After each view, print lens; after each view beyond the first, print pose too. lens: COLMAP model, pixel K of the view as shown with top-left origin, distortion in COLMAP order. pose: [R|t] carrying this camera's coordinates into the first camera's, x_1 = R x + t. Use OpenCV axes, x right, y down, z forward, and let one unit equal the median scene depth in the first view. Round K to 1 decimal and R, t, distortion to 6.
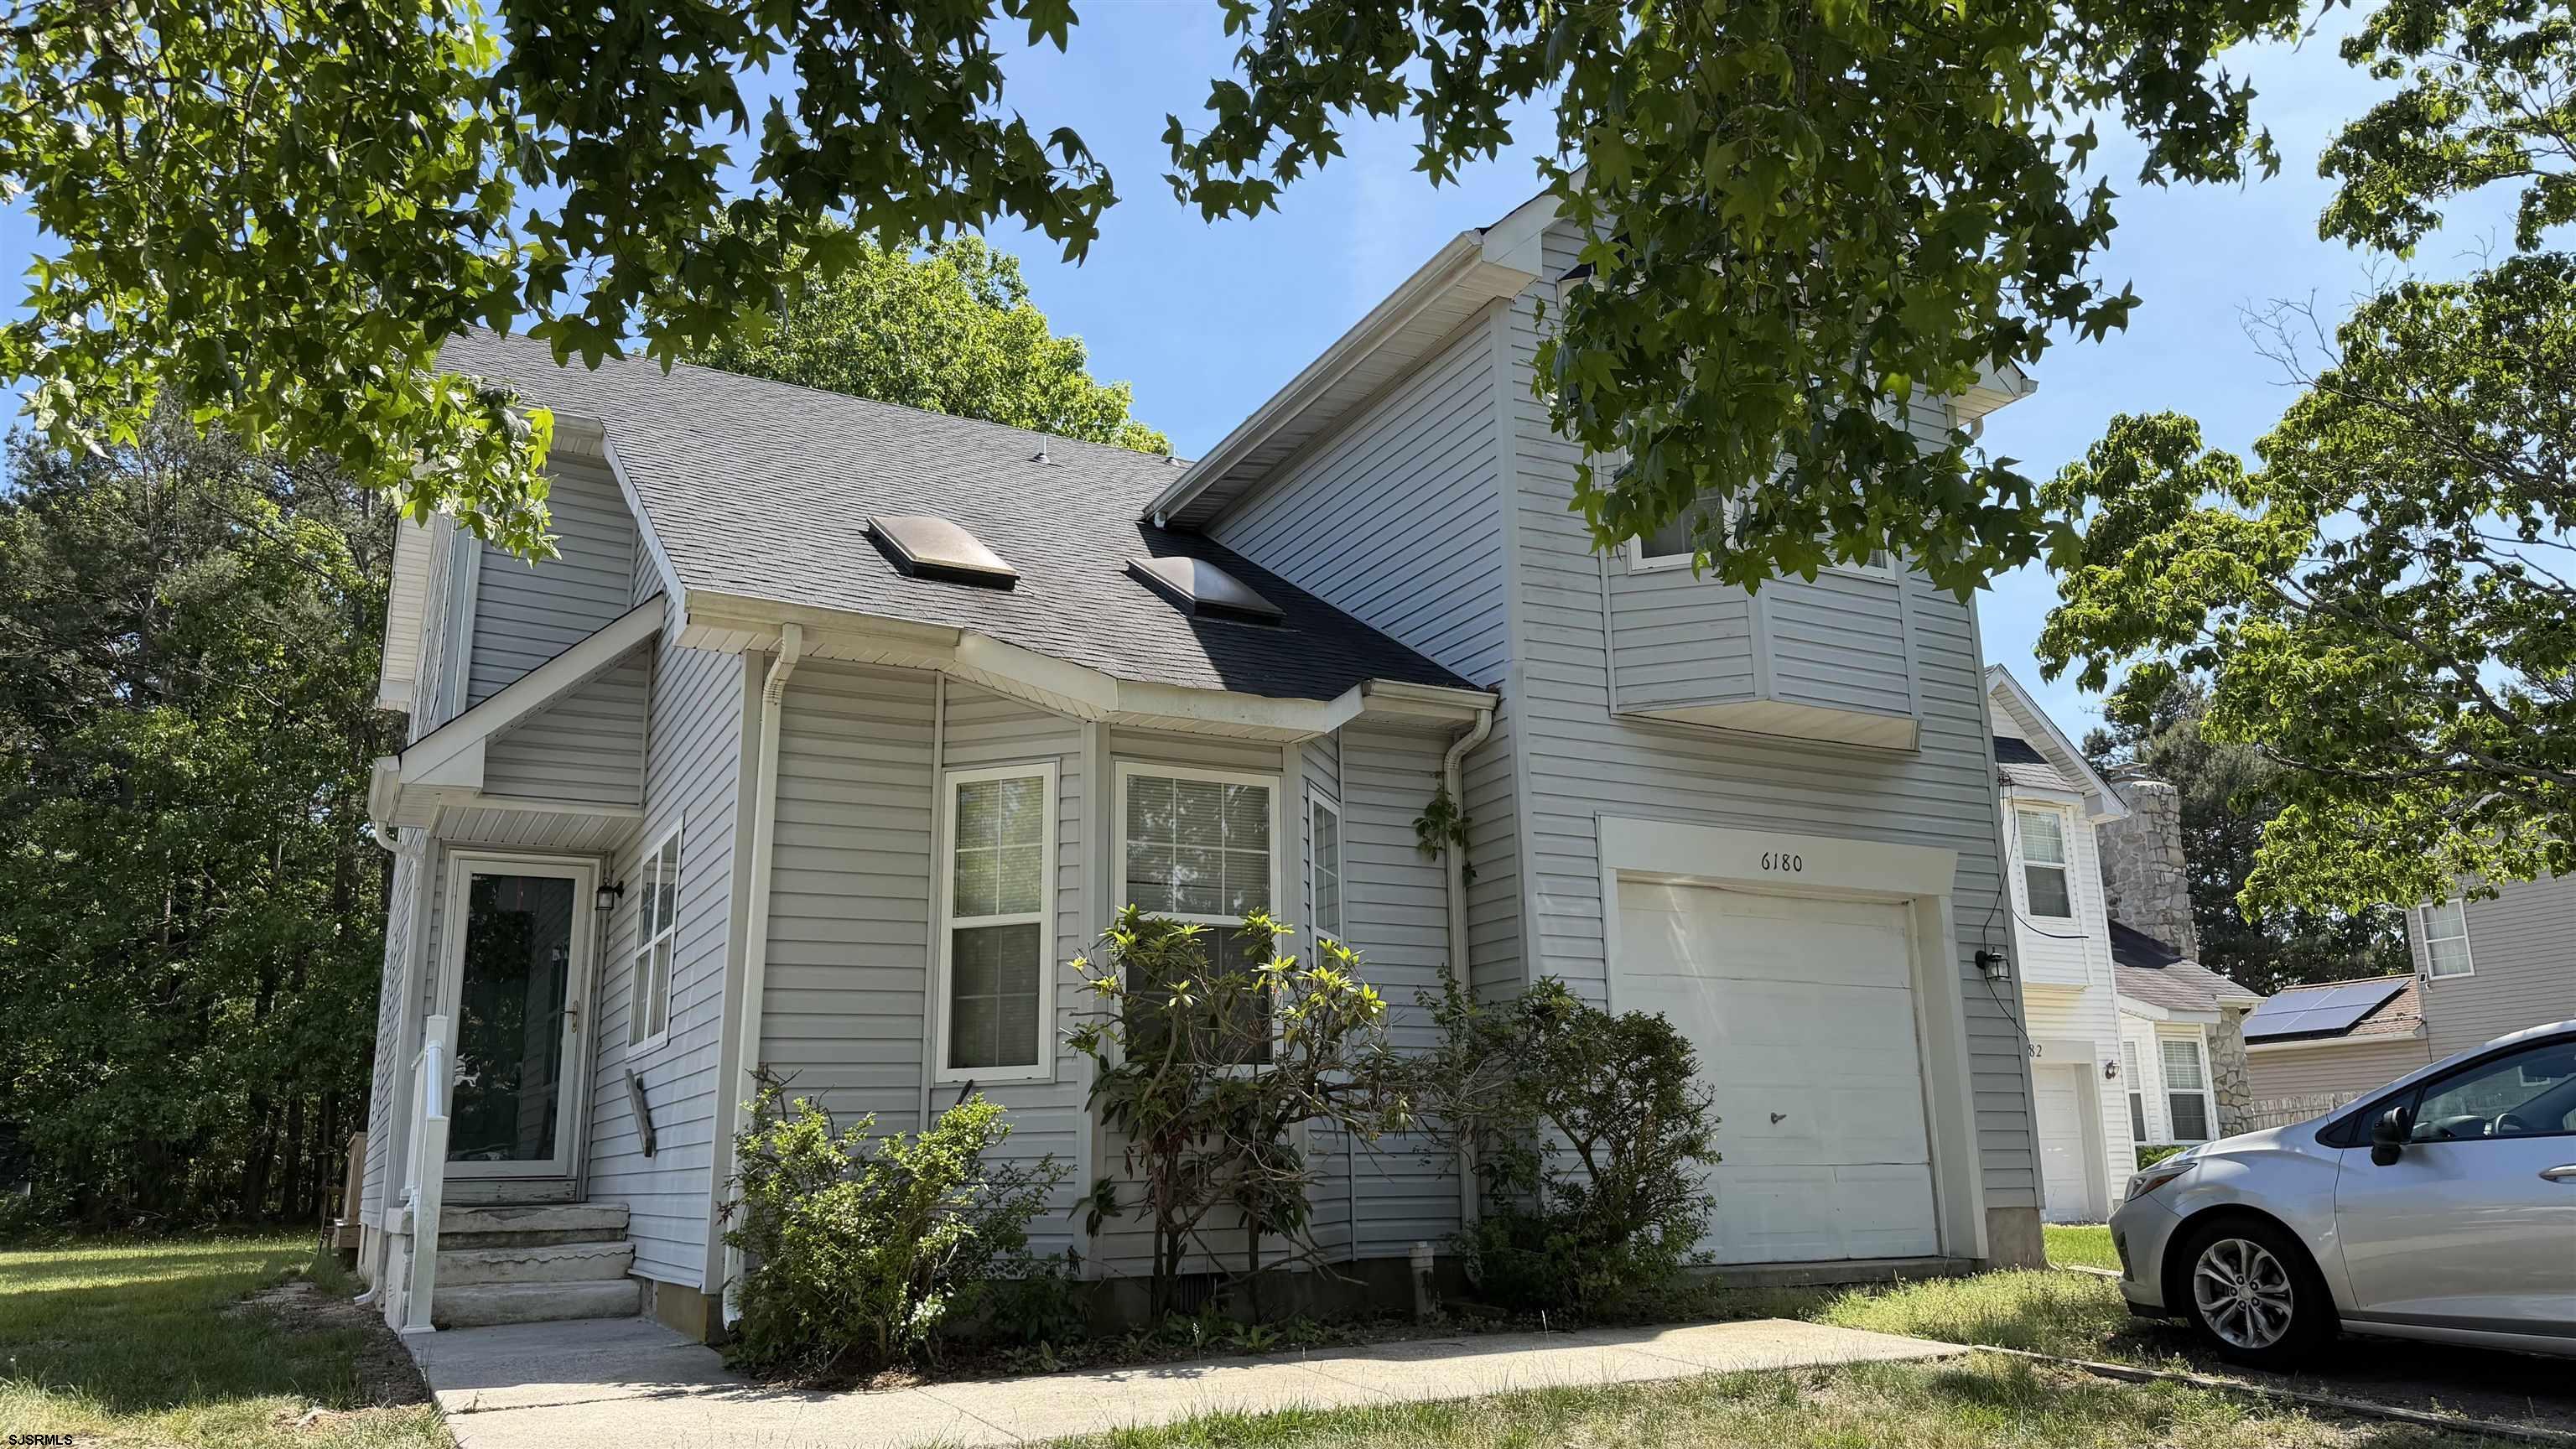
lens RADIAL K [[1794.8, 0, 1279.8], [0, 1794.8, 729.6], [0, 0, 1]] dist [0.059735, -0.004437]
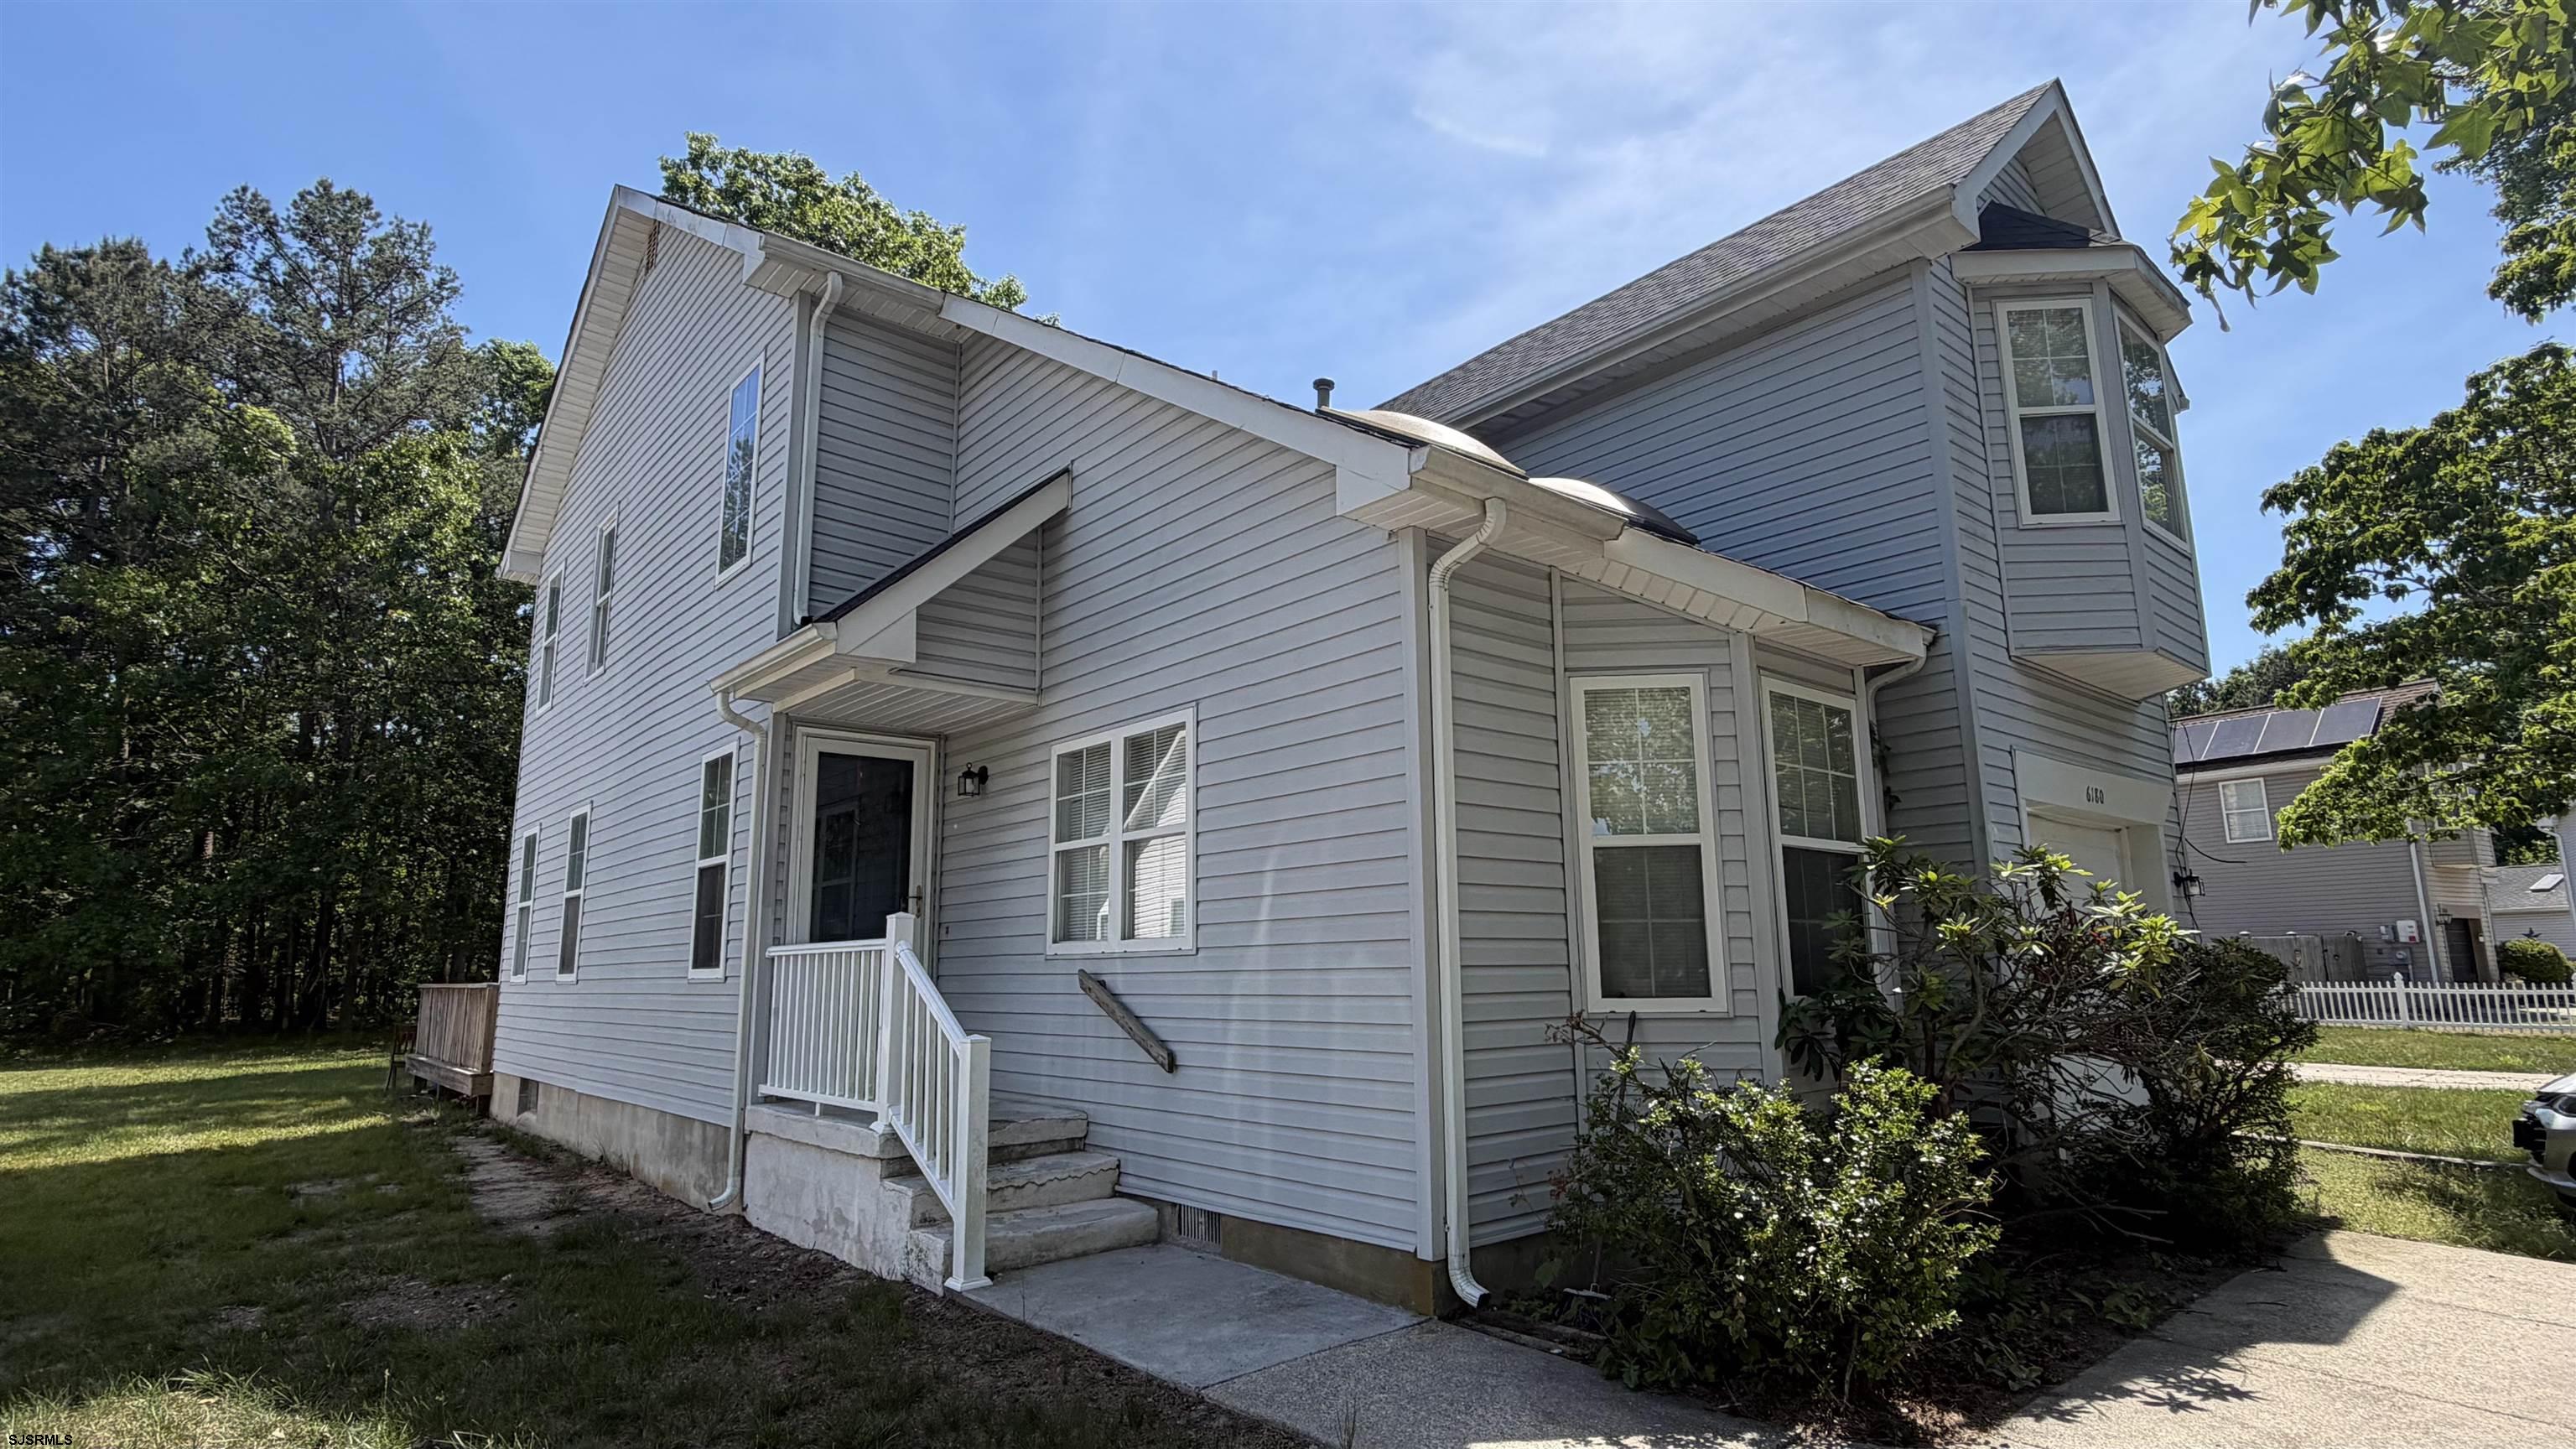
lens RADIAL K [[1296.0, 0, 1296.6], [0, 1296.0, 728.1], [0, 0, 1]] dist [0.011176, -0.001180]
pose [[0.973667, 0.046413, 0.223200, -0.417448], [-0.058337, 0.997184, 0.047127, 0.023551], [-0.220384, -0.058907, 0.973633, 0.334983]]
